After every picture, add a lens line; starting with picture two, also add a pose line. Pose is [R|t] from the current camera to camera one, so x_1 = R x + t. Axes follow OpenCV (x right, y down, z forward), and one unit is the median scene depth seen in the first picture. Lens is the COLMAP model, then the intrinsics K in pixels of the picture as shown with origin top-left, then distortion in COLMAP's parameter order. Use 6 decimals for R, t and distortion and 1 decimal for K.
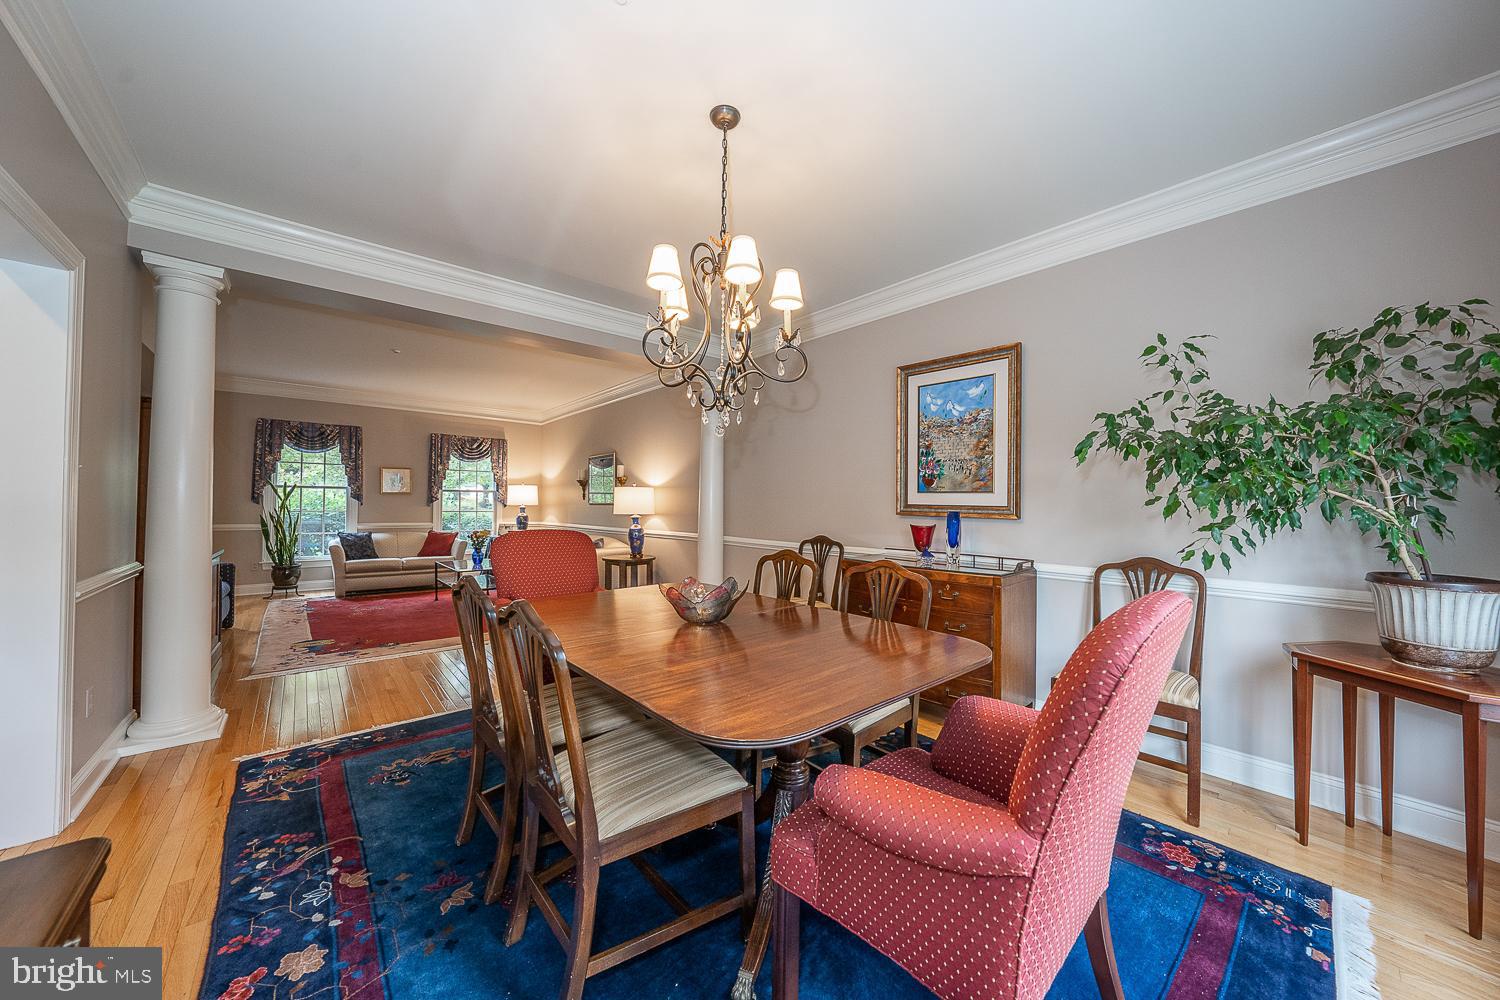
lens RADIAL K [[521.4, 0, 753.2], [0, 521.4, 497.2], [0, 0, 1]] dist [-0.026776, 0.006509]
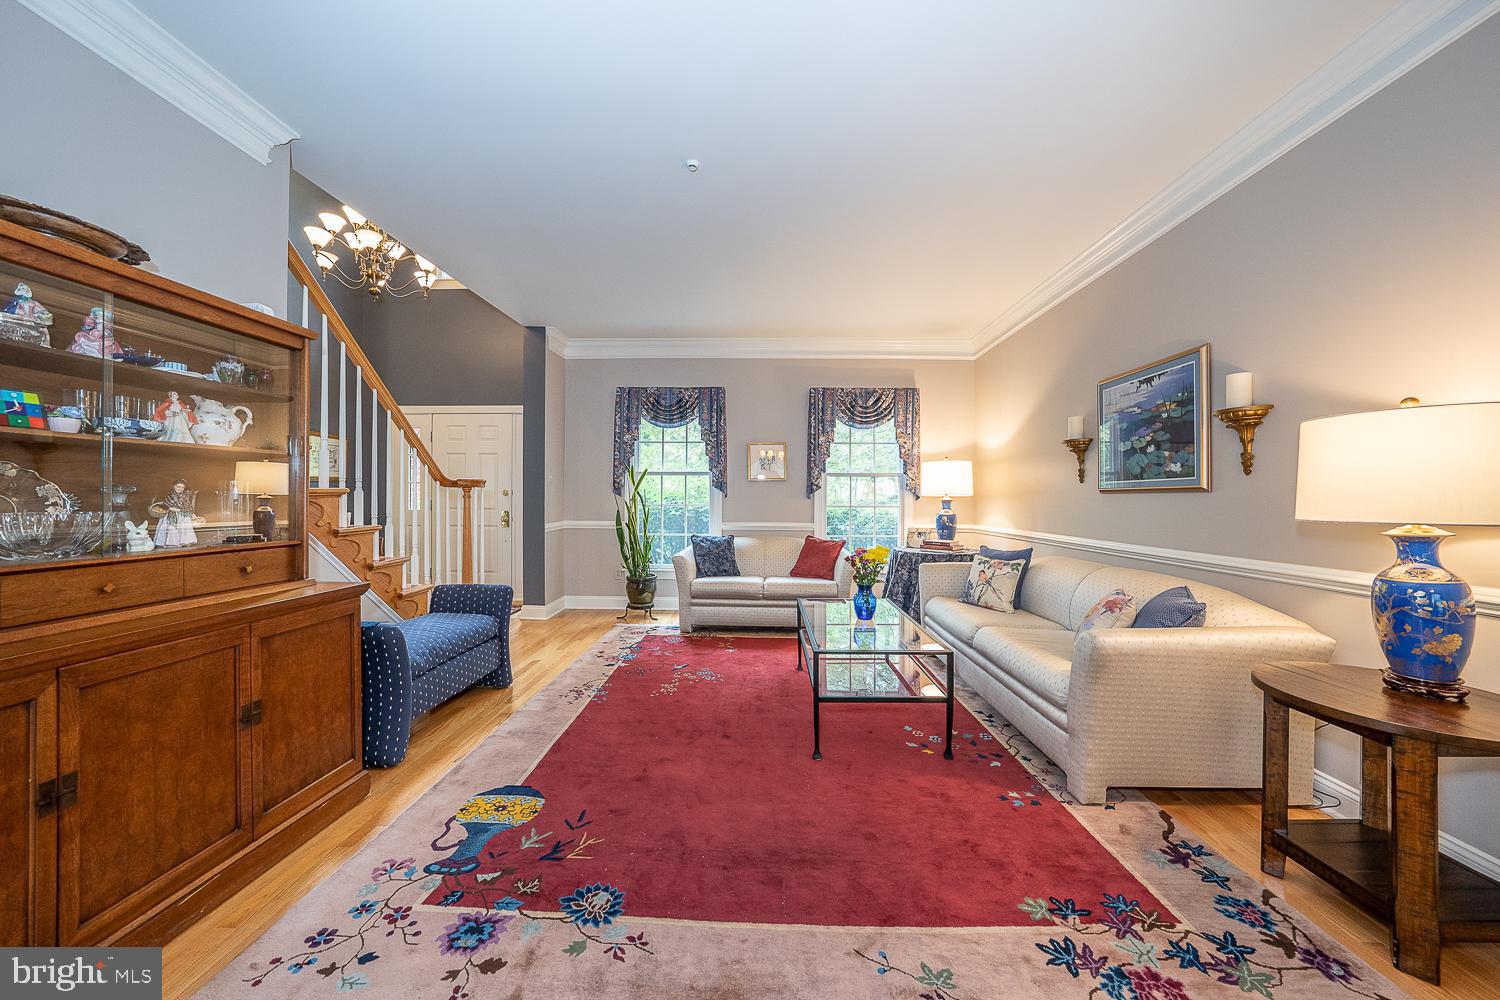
lens RADIAL K [[521.4, 0, 753.2], [0, 521.4, 497.2], [0, 0, 1]] dist [-0.026776, 0.006509]
pose [[0.732143, -0.005819, -0.681126, -0.241359], [0.013043, 0.999900, 0.005478, 0.012376], [0.681026, -0.012894, 0.732146, 0.499298]]
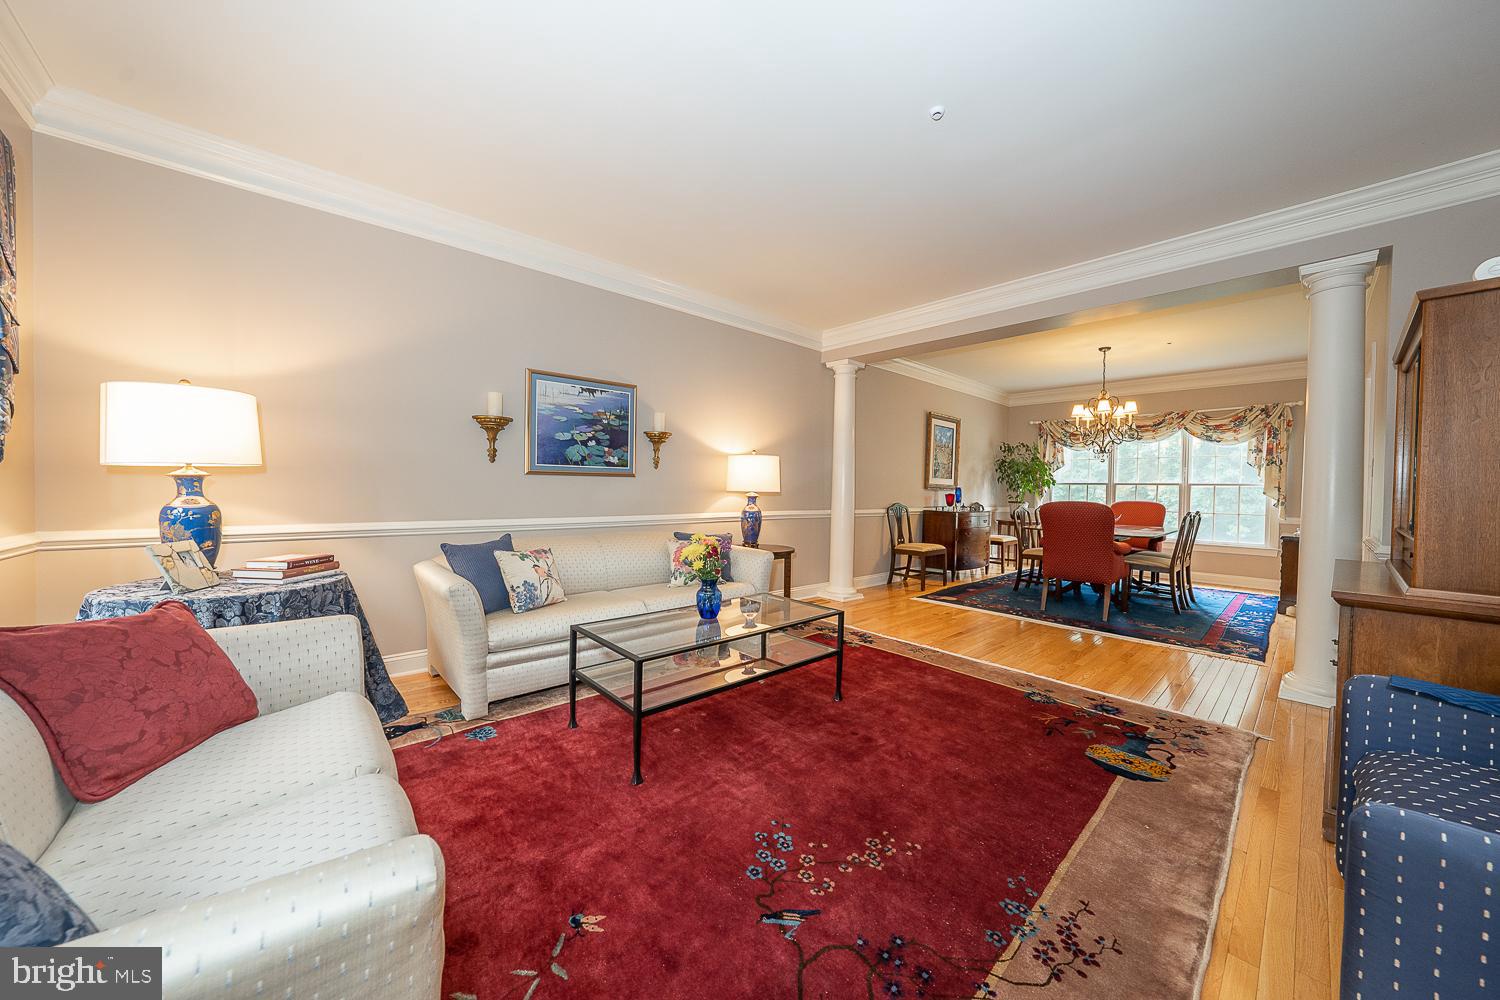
lens RADIAL K [[521.4, 0, 753.2], [0, 521.4, 497.2], [0, 0, 1]] dist [-0.026776, 0.006509]
pose [[-0.010729, -0.026874, 0.999581, -0.809858], [-0.033050, 0.999102, 0.026506, 0.016894], [-0.999396, -0.032752, -0.011607, 0.829480]]
